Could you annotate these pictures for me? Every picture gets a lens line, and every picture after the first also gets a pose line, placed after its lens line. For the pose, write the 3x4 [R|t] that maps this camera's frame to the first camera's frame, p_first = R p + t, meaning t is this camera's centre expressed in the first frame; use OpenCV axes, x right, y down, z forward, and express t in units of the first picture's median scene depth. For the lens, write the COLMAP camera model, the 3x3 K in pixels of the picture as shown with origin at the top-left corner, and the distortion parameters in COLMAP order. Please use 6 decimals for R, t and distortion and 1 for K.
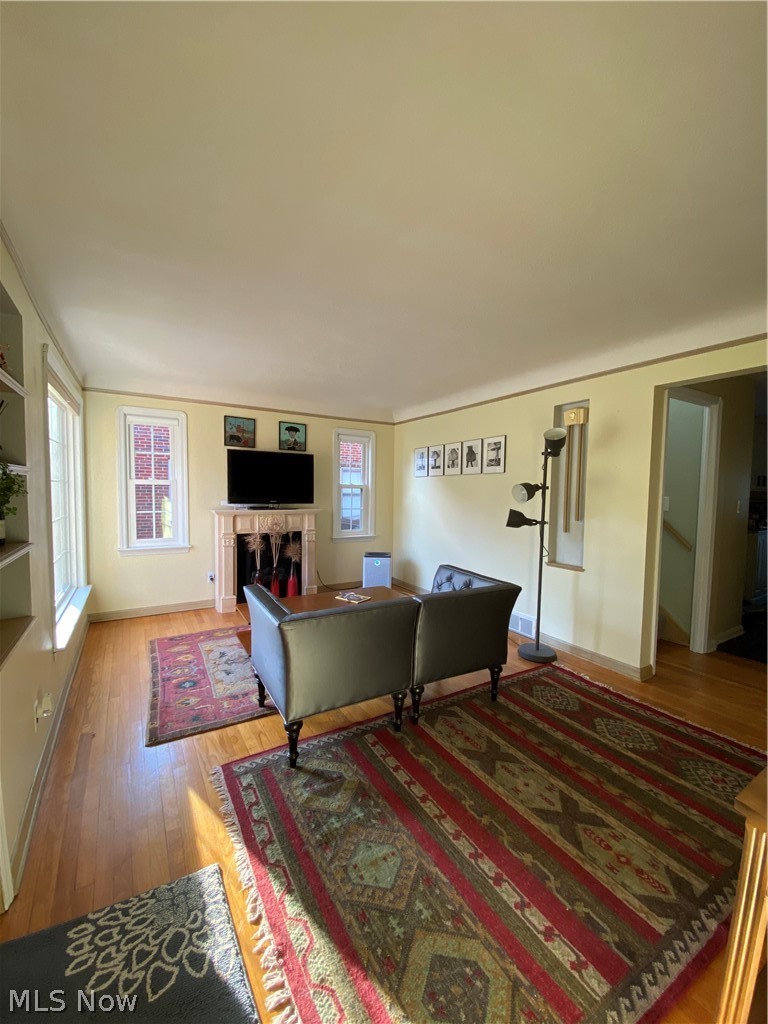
lens RADIAL K [[419.1, 0, 384.7], [0, 419.1, 495.1], [0, 0, 1]] dist [-0.009862, -0.002869]
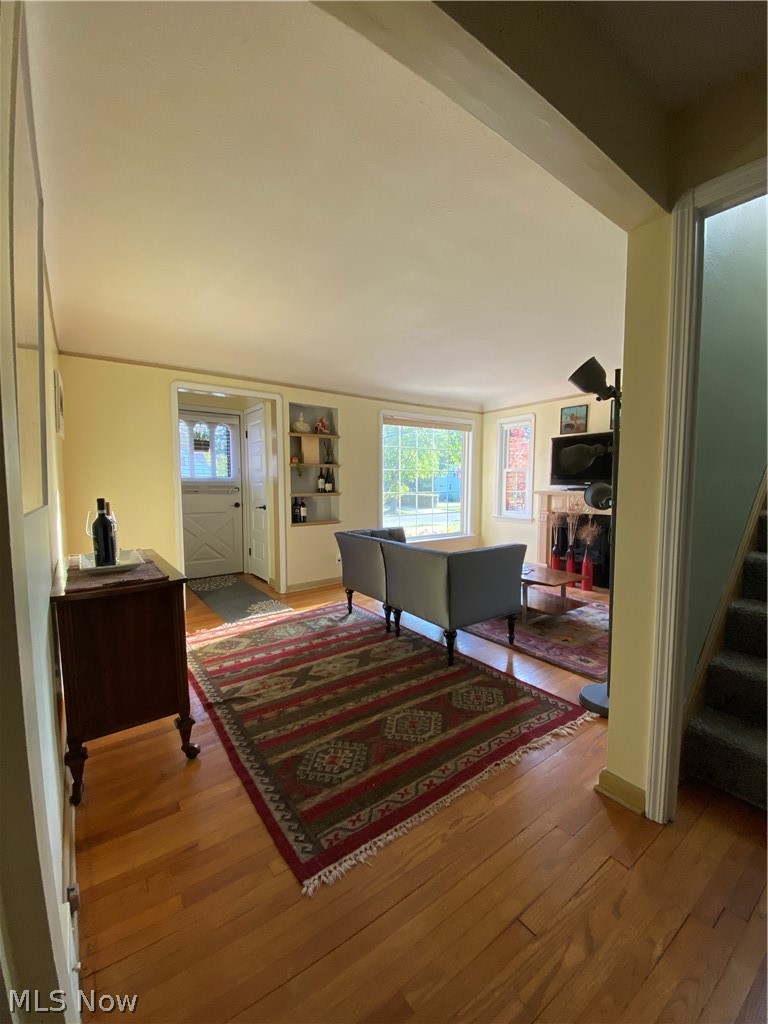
lens RADIAL K [[419.1, 0, 383.0], [0, 419.1, 512.8], [0, 0, 1]] dist [-0.009862, -0.002869]
pose [[0.092273, 0.065117, -0.993602, 1.575458], [-0.030309, 0.997581, 0.062563, 0.081588], [0.995272, 0.024342, 0.094024, 0.935113]]
